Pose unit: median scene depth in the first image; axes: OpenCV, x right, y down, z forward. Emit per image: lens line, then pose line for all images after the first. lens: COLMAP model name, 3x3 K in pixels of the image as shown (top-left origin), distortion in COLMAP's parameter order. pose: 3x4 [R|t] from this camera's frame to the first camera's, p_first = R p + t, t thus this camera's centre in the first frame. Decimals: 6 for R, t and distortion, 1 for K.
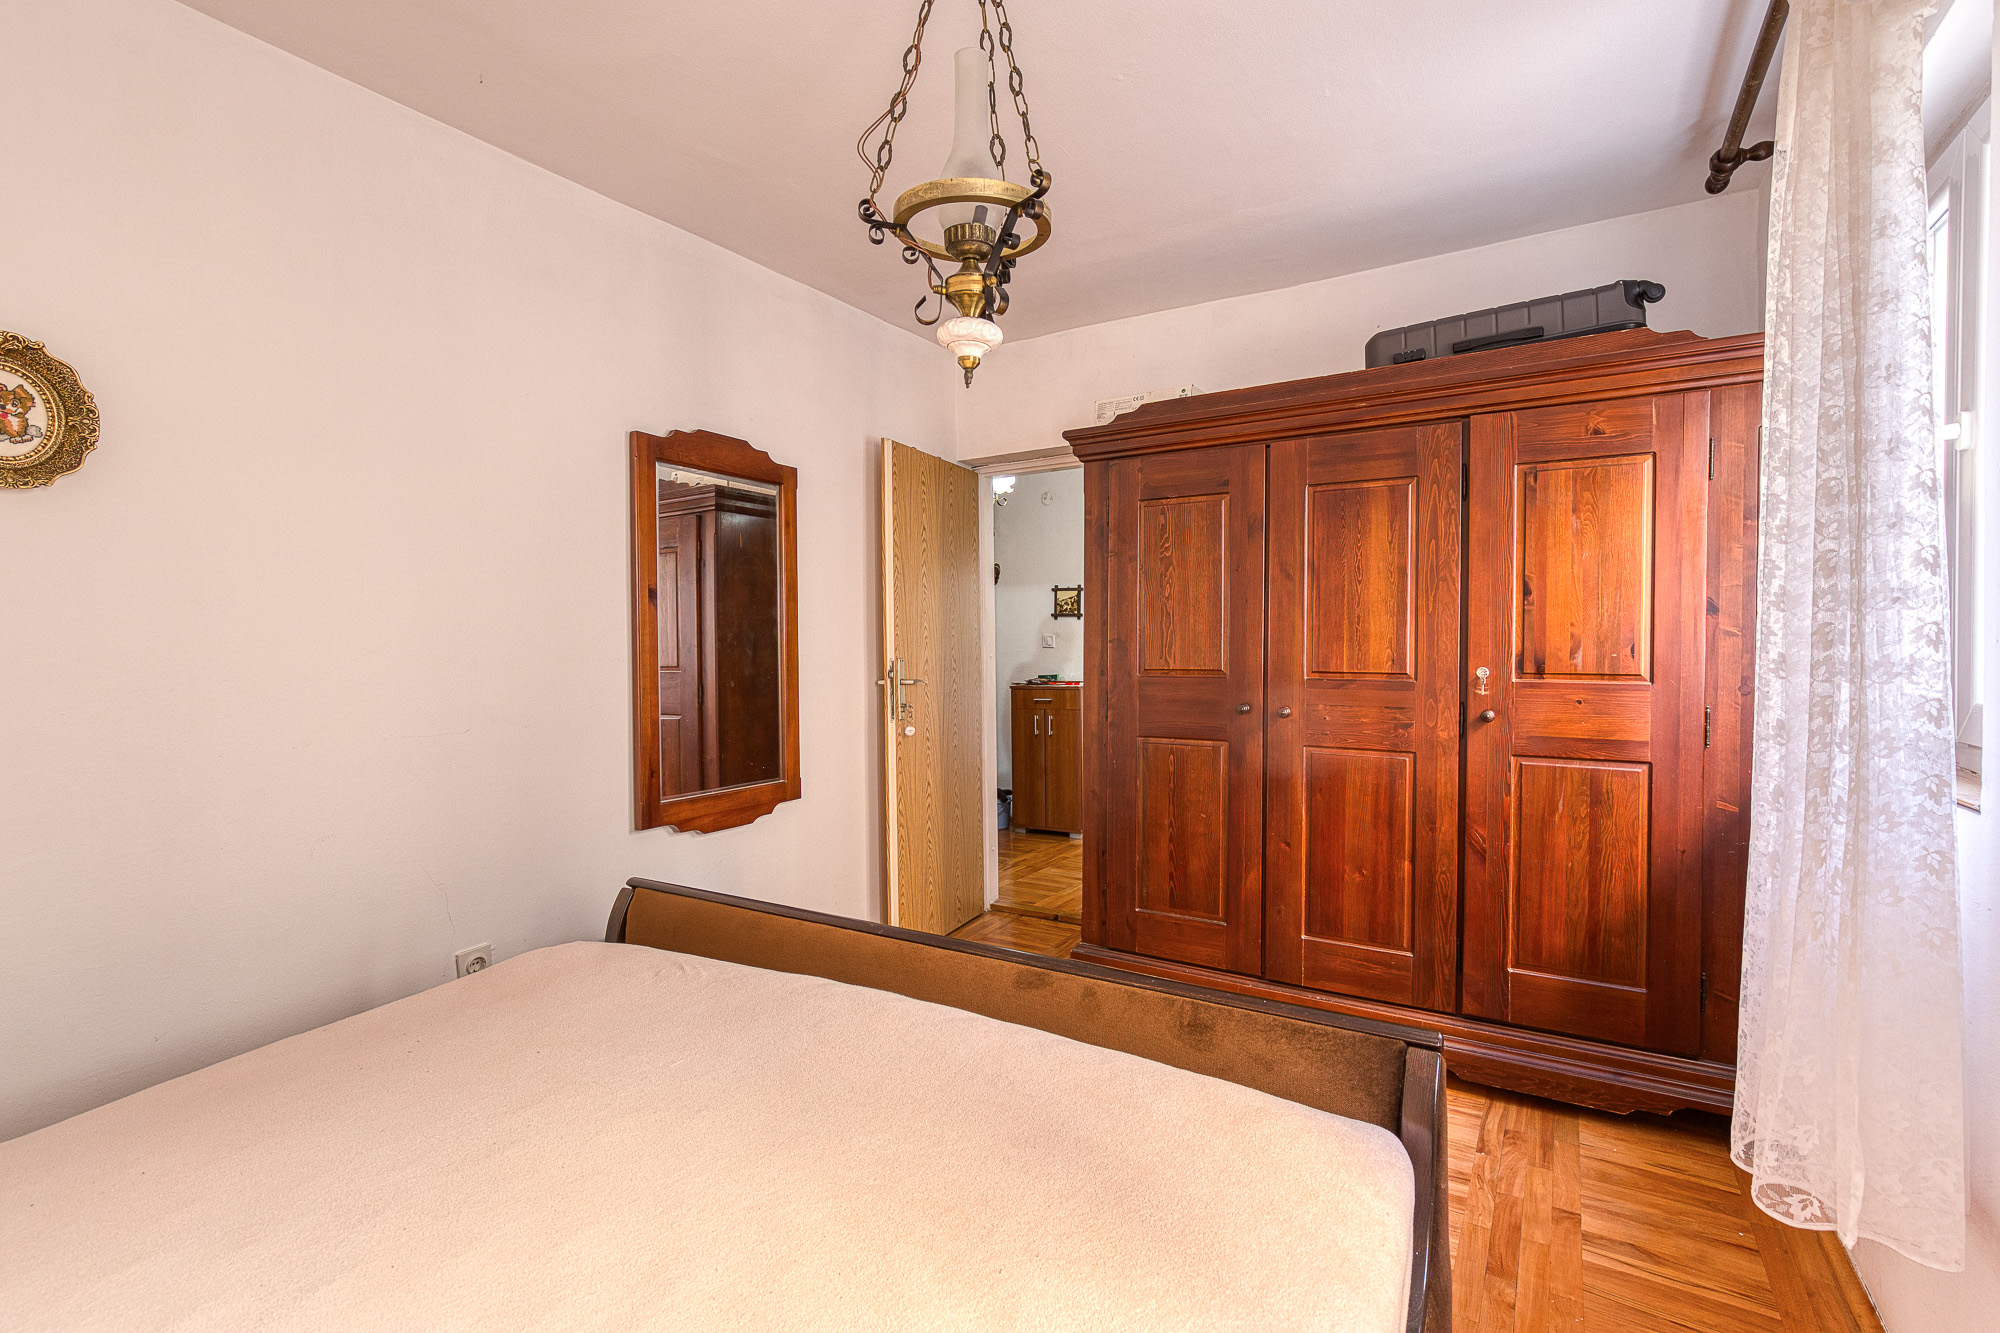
lens RADIAL K [[917.1, 0, 996.4], [0, 917.1, 661.8], [0, 0, 1]] dist [-0.000684, -0.000036]
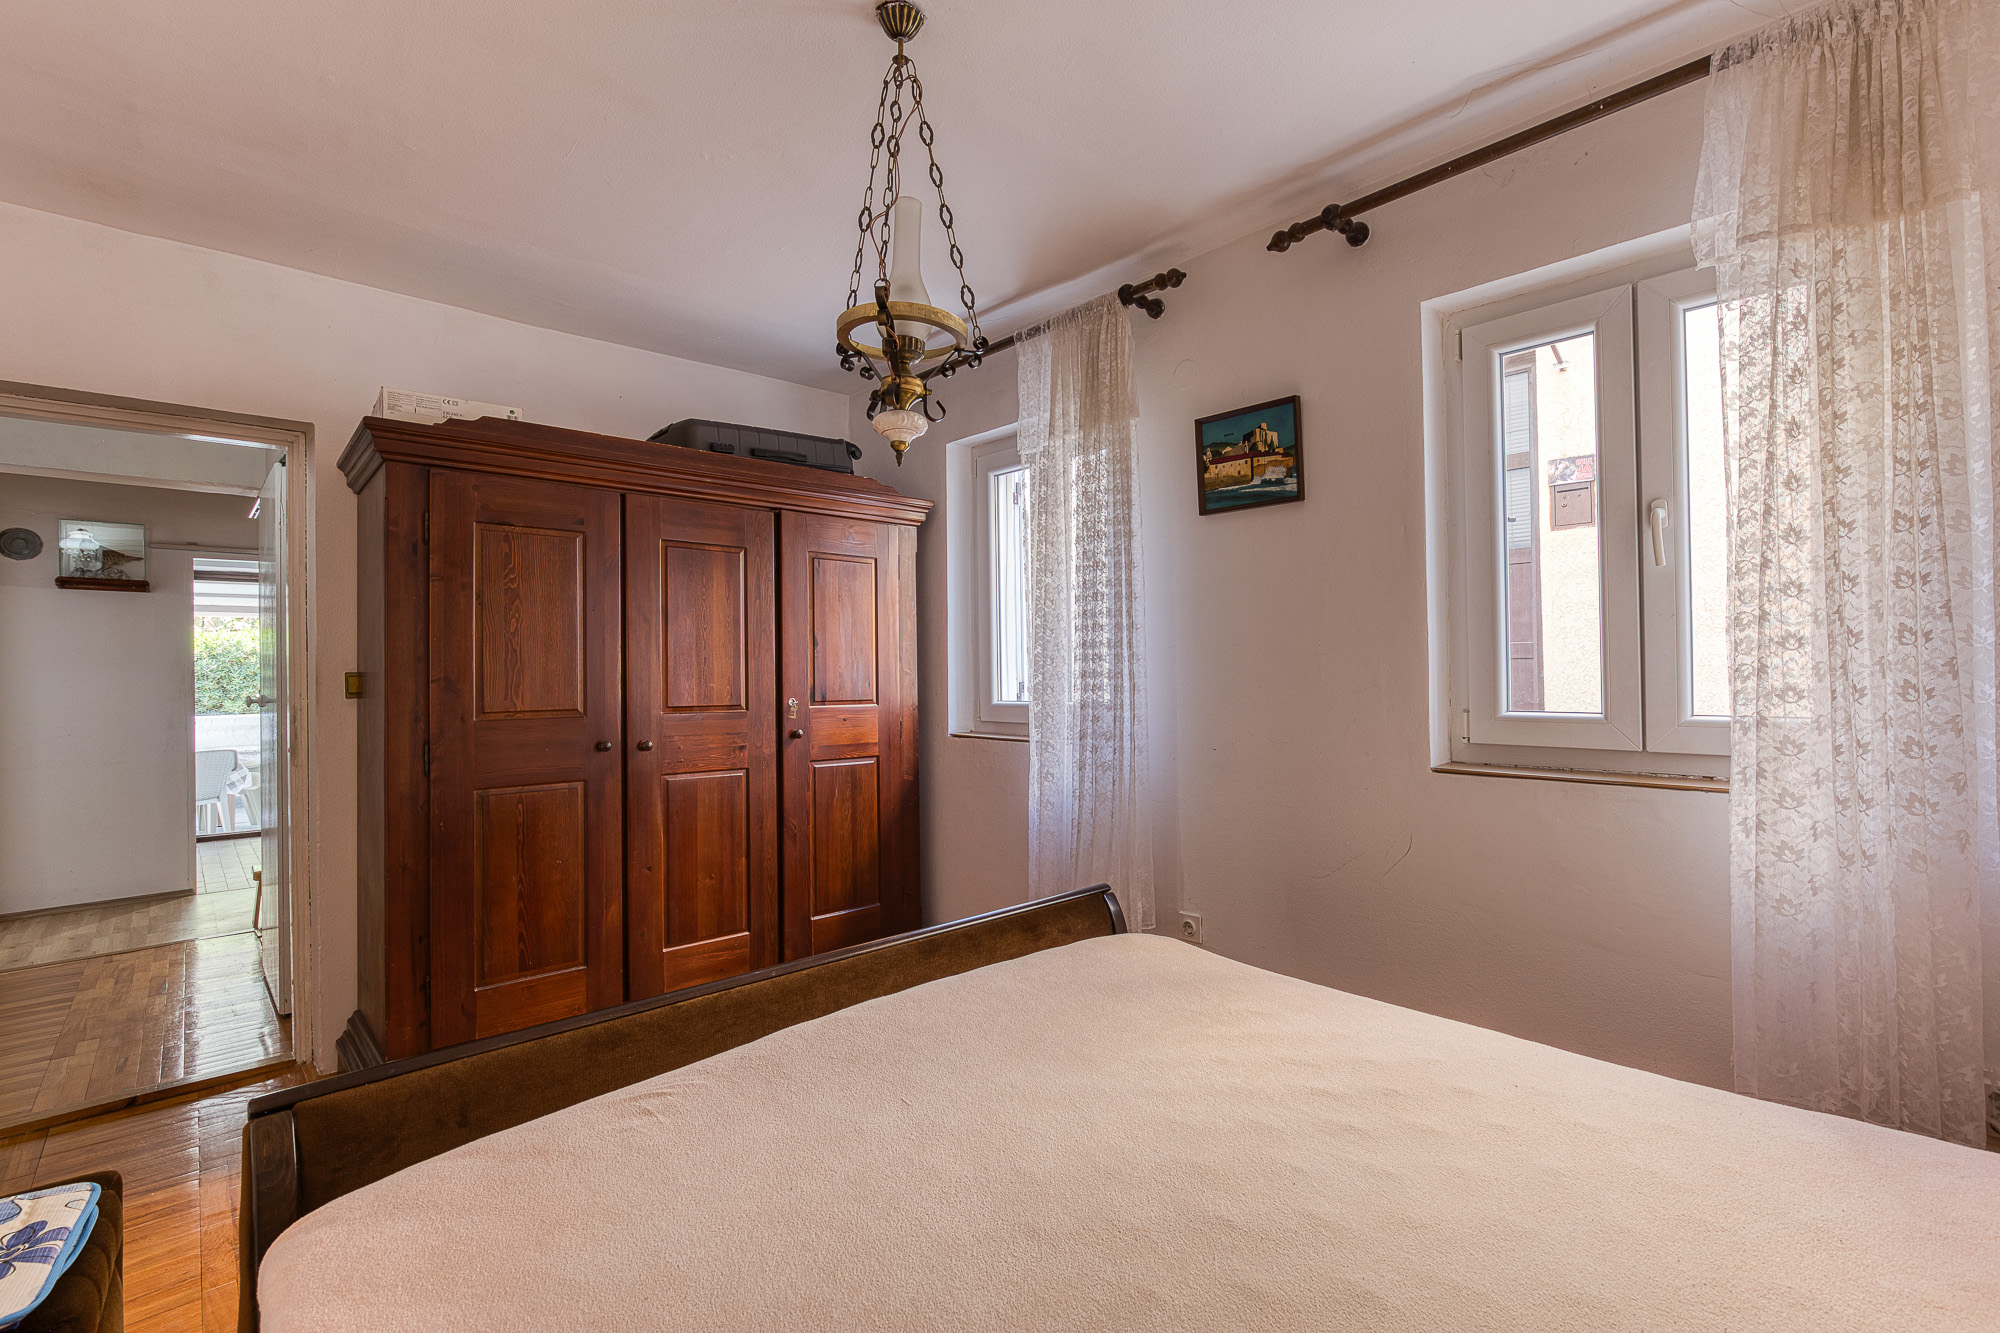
lens RADIAL K [[917.1, 0, 996.4], [0, 917.1, 661.8], [0, 0, 1]] dist [-0.000684, -0.000036]
pose [[0.278348, 0.012613, 0.960398, -0.637005], [0.027476, 0.999400, -0.021088, -0.009894], [-0.960087, 0.032258, 0.277834, 0.319449]]
